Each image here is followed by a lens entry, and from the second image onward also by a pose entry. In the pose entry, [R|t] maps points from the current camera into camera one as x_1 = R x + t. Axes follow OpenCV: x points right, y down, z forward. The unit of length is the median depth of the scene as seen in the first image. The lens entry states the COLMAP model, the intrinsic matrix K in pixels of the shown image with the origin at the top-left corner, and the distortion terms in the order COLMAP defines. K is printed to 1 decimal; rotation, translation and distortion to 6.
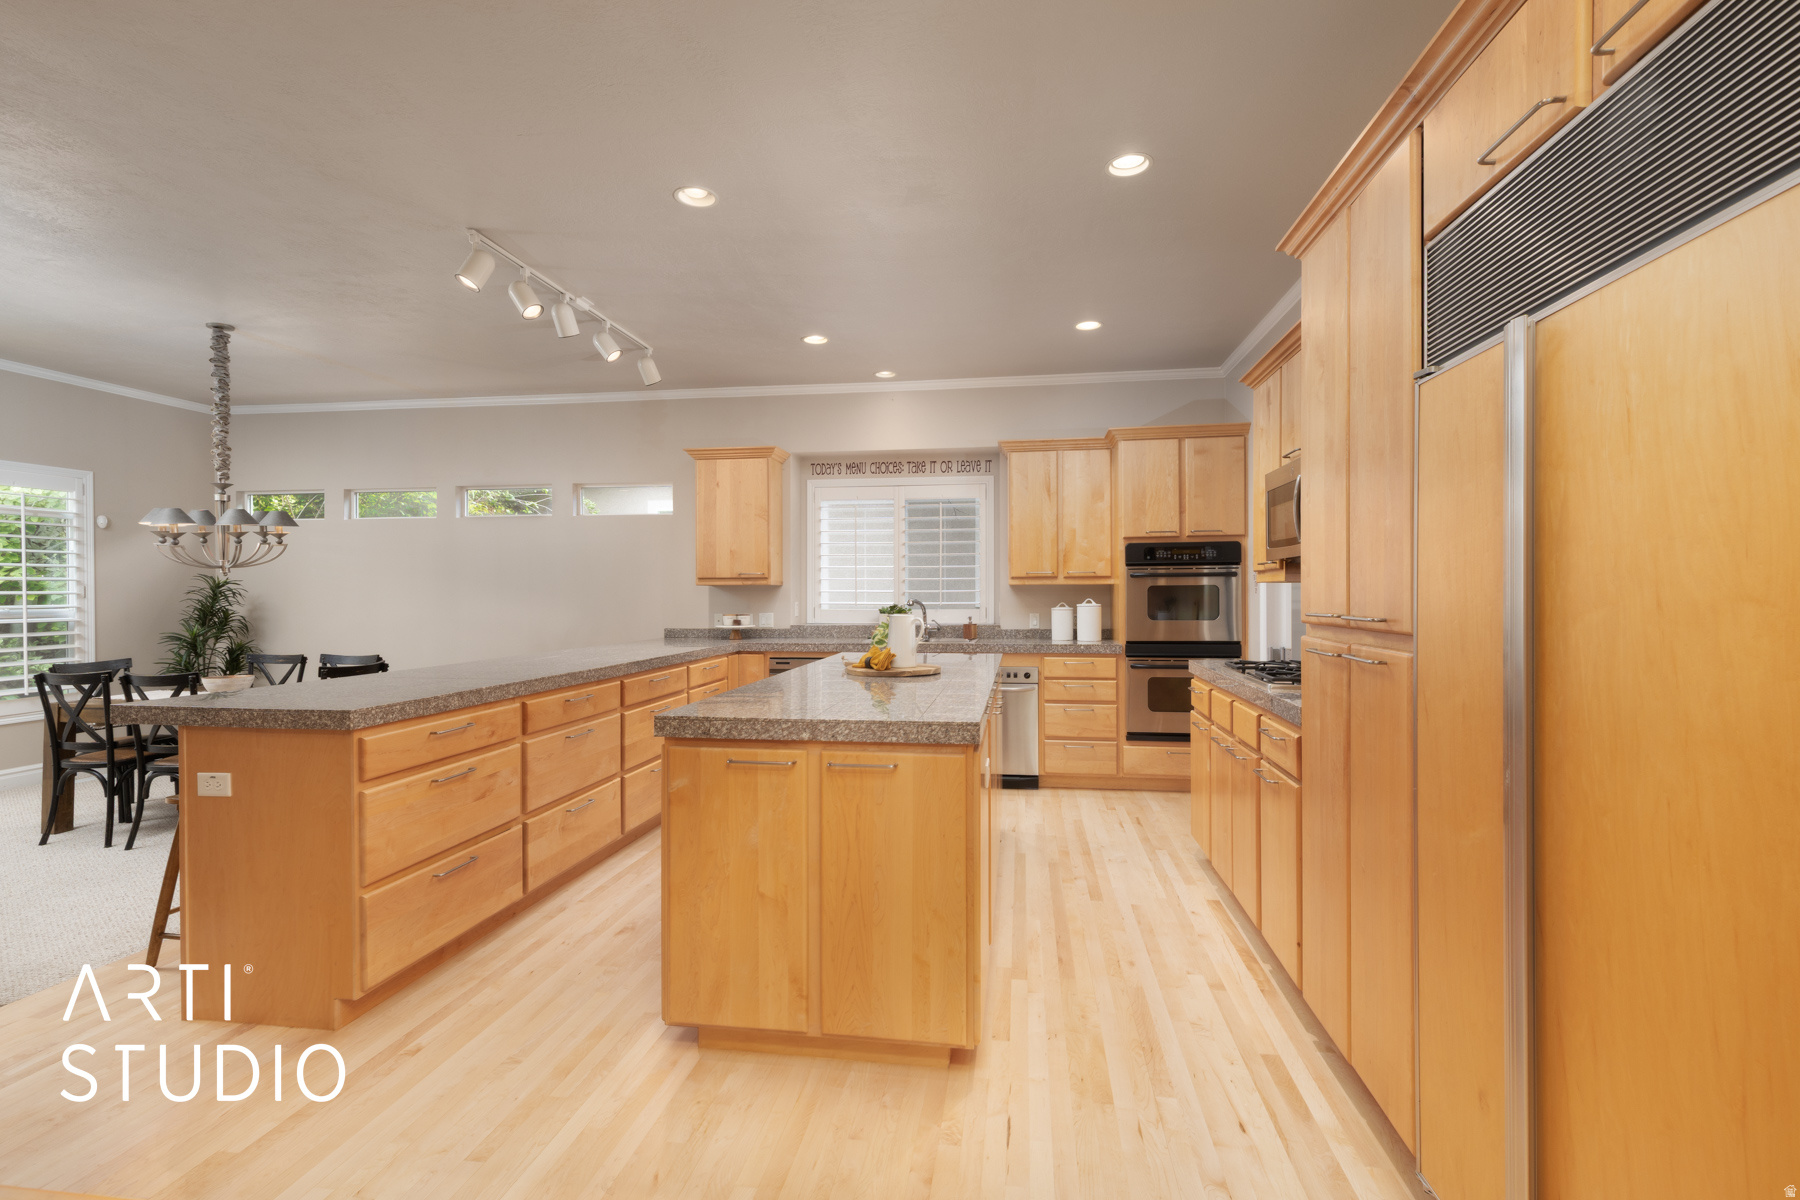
lens RADIAL K [[803.4, 0, 908.2], [0, 803.4, 595.8], [0, 0, 1]] dist [0.011819, -0.003346]
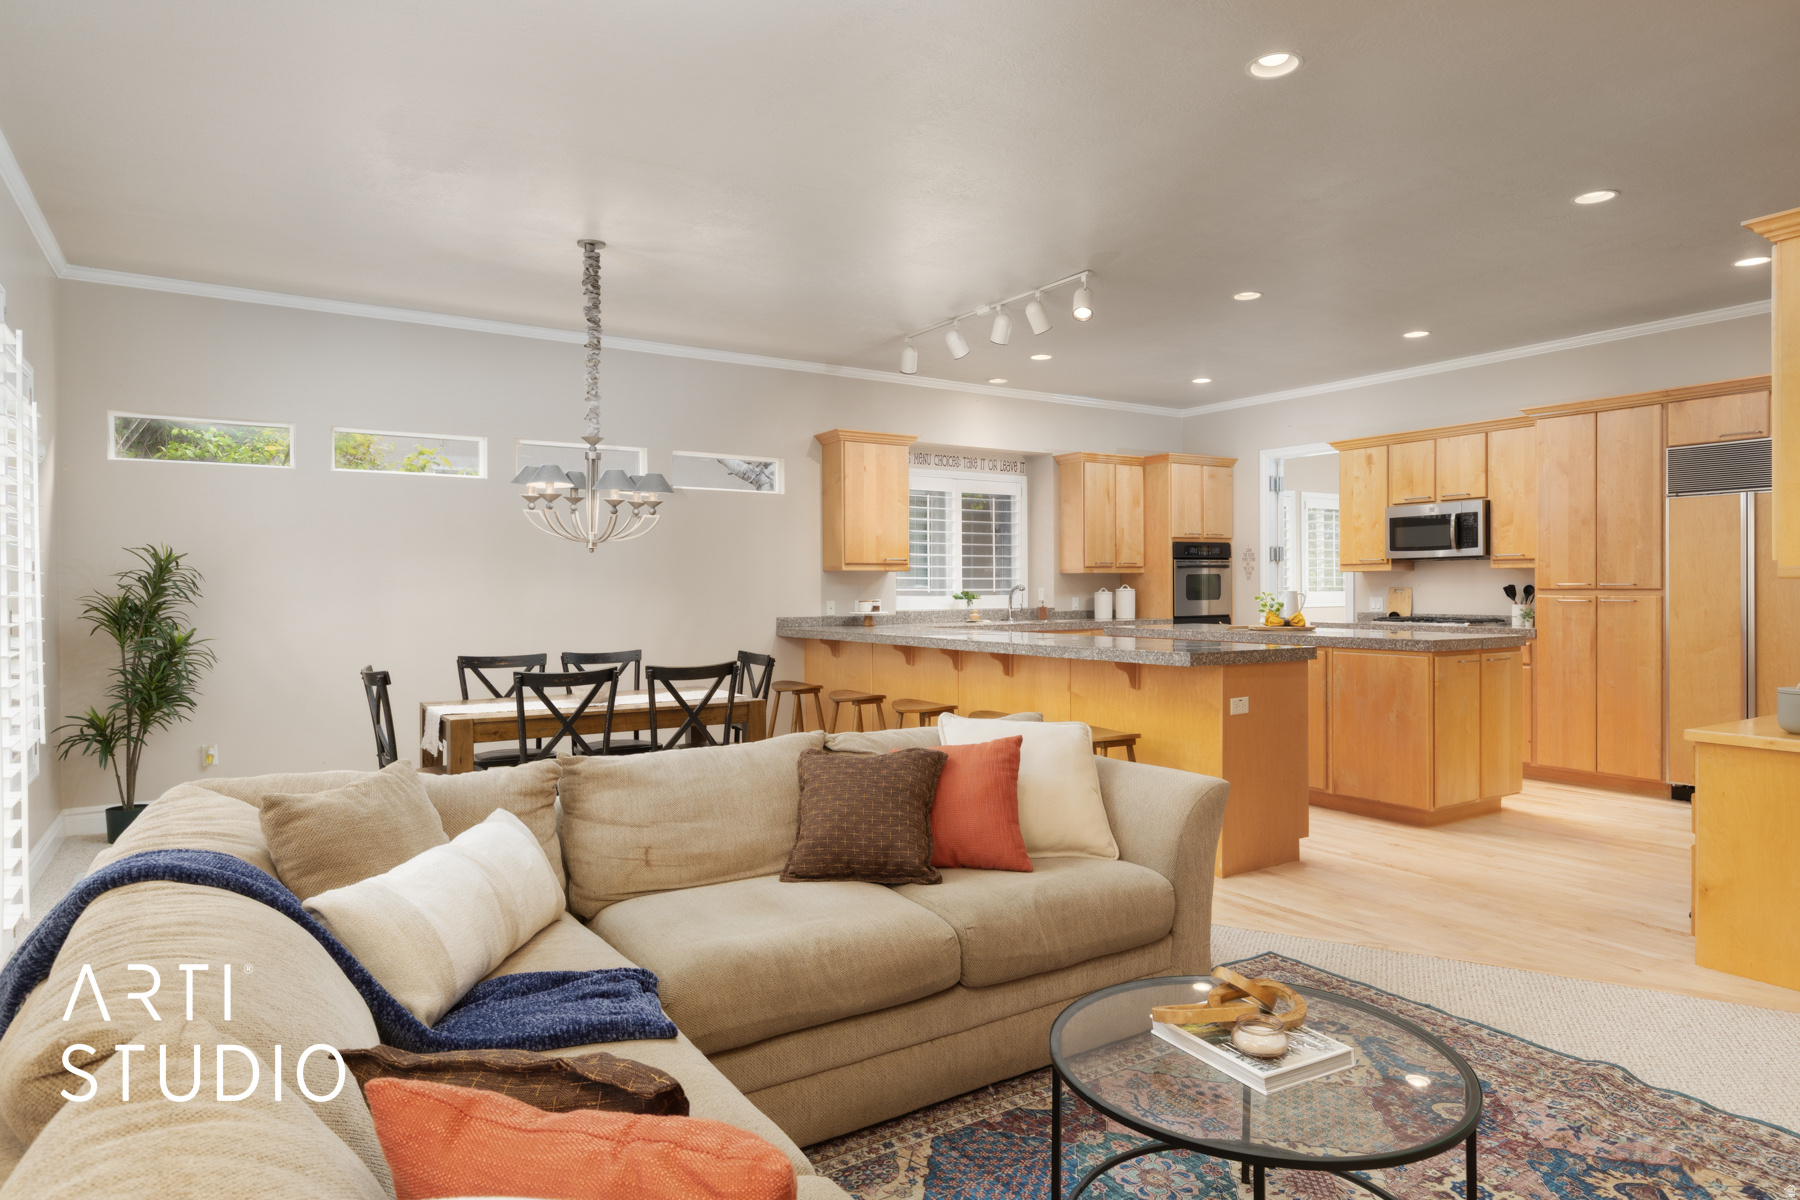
lens RADIAL K [[1048.3, 0, 908.4], [0, 1048.3, 596.6], [0, 0, 1]] dist [0.003976, -0.000154]
pose [[0.752788, -0.005736, 0.658238, -1.102158], [0.004504, 0.999984, 0.003564, 0.015001], [-0.658247, 0.000282, 0.752802, 0.001776]]
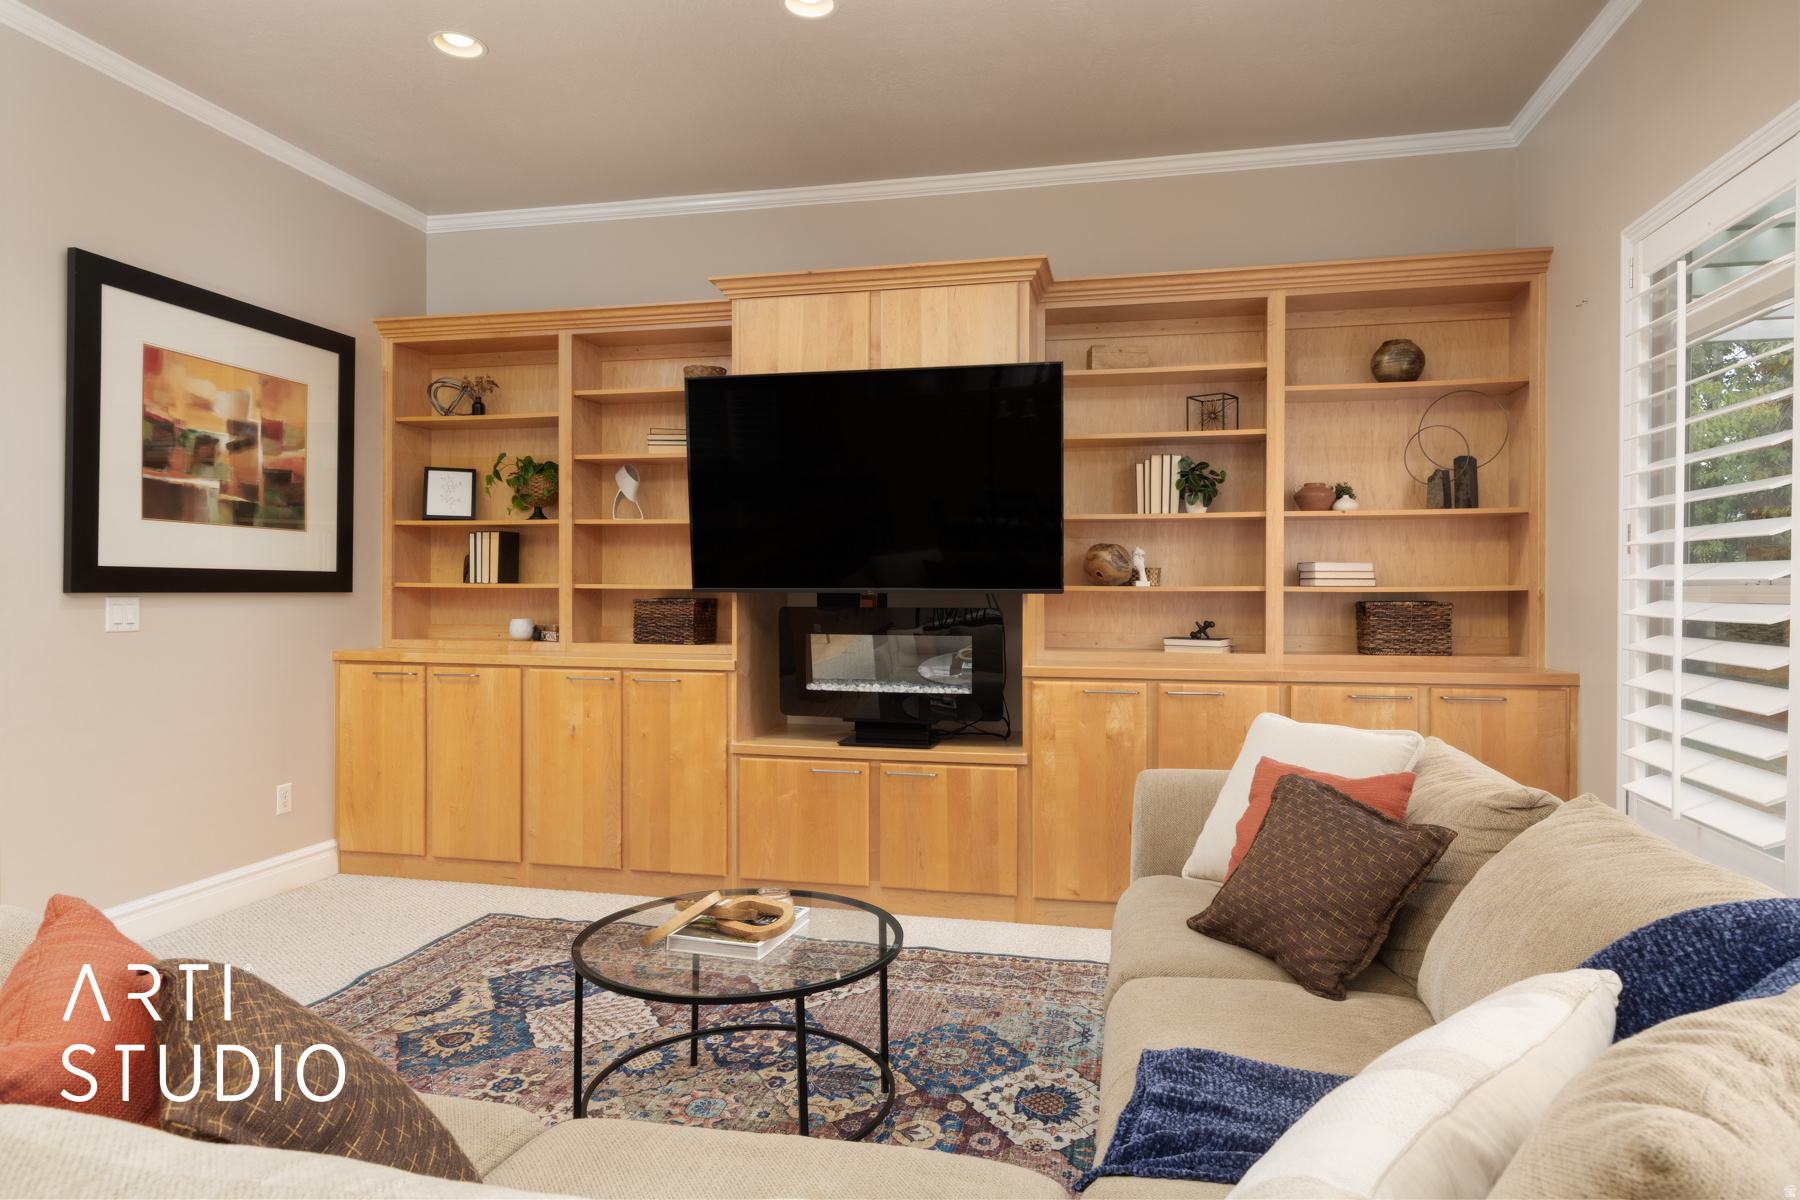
lens RADIAL K [[1048.3, 0, 908.4], [0, 1048.3, 596.6], [0, 0, 1]] dist [0.003976, -0.000154]
pose [[-0.997084, -0.001607, 0.076300, -0.901243], [-0.000922, 0.999959, 0.009013, 0.022666], [-0.076311, 0.008916, -0.997044, 0.582130]]
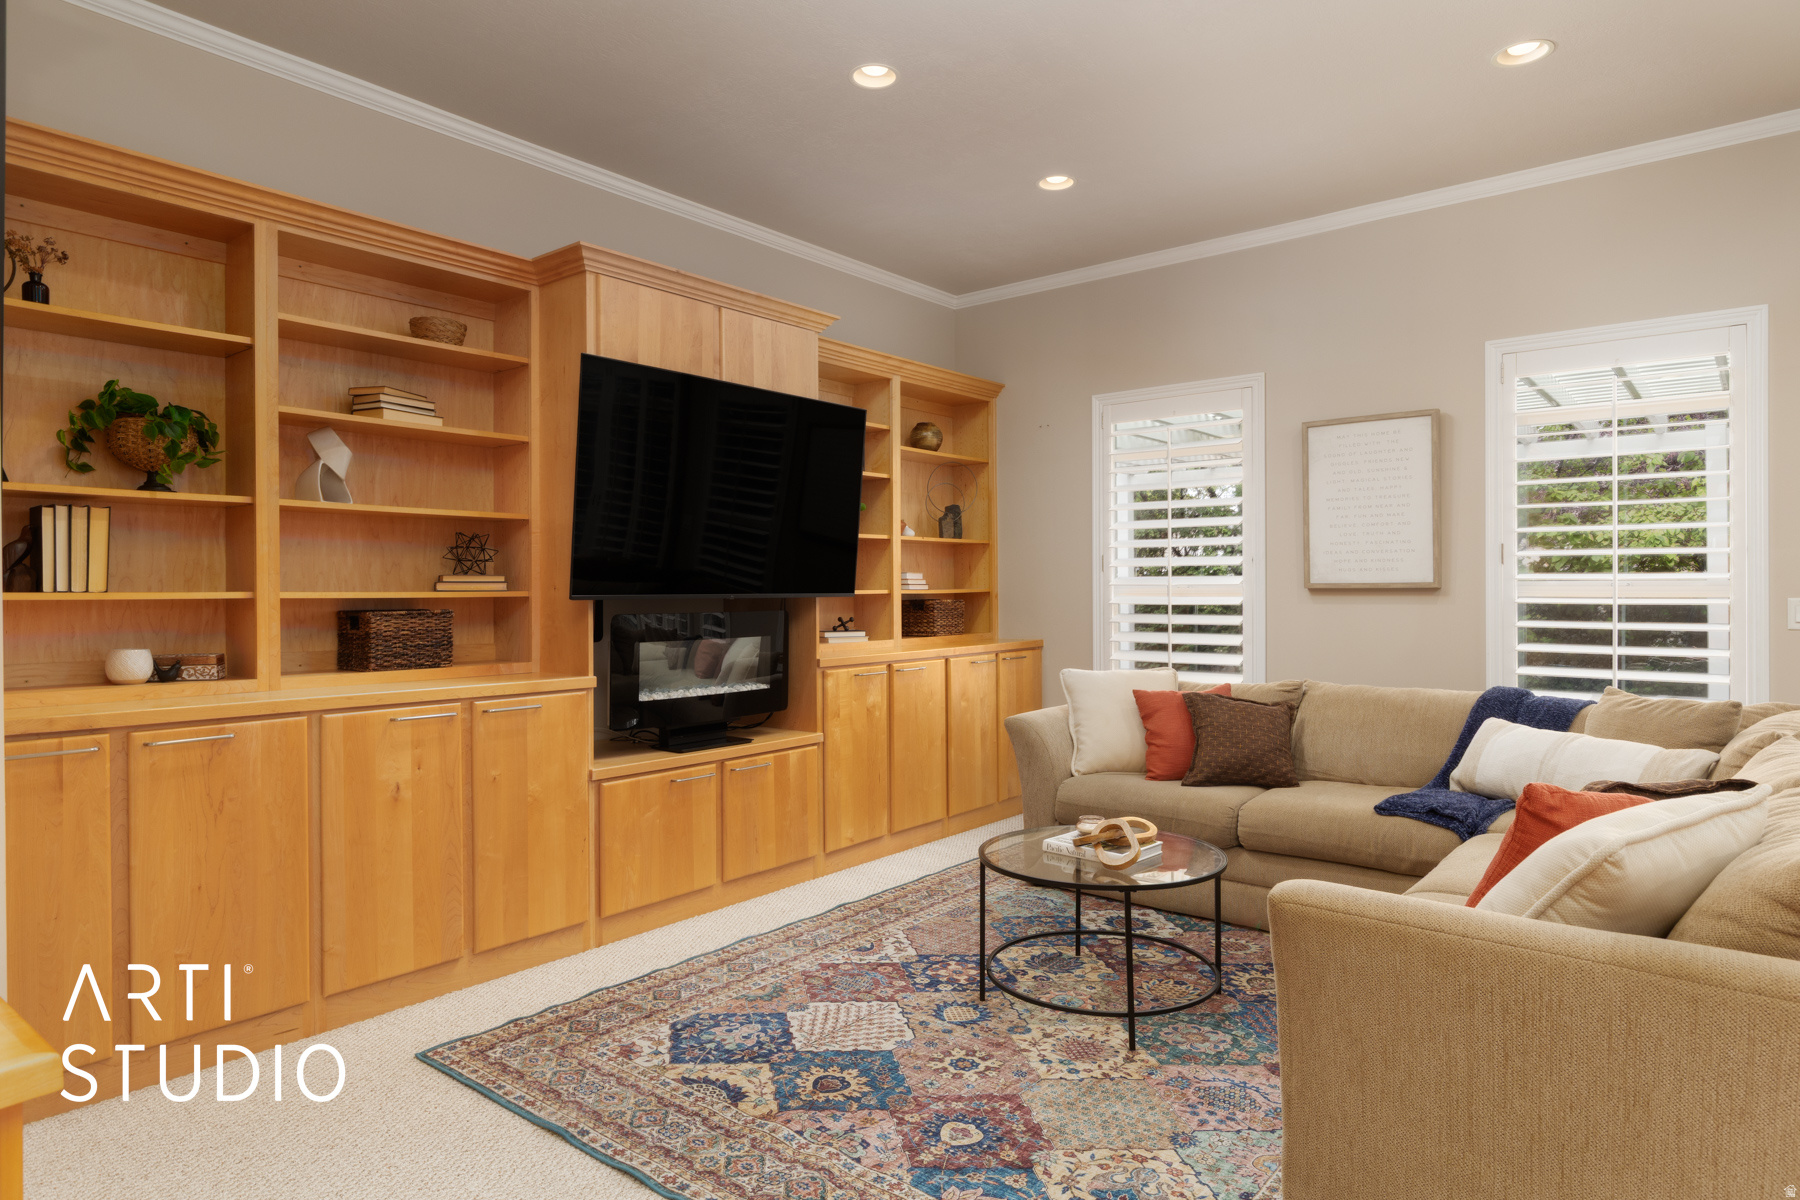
lens RADIAL K [[1048.3, 0, 908.4], [0, 1048.3, 596.6], [0, 0, 1]] dist [0.003976, -0.000154]
pose [[-0.510601, 0.009958, -0.859760, -0.285940], [0.007297, 0.999947, 0.007247, 0.021297], [0.859787, -0.002573, -0.510646, 0.372033]]
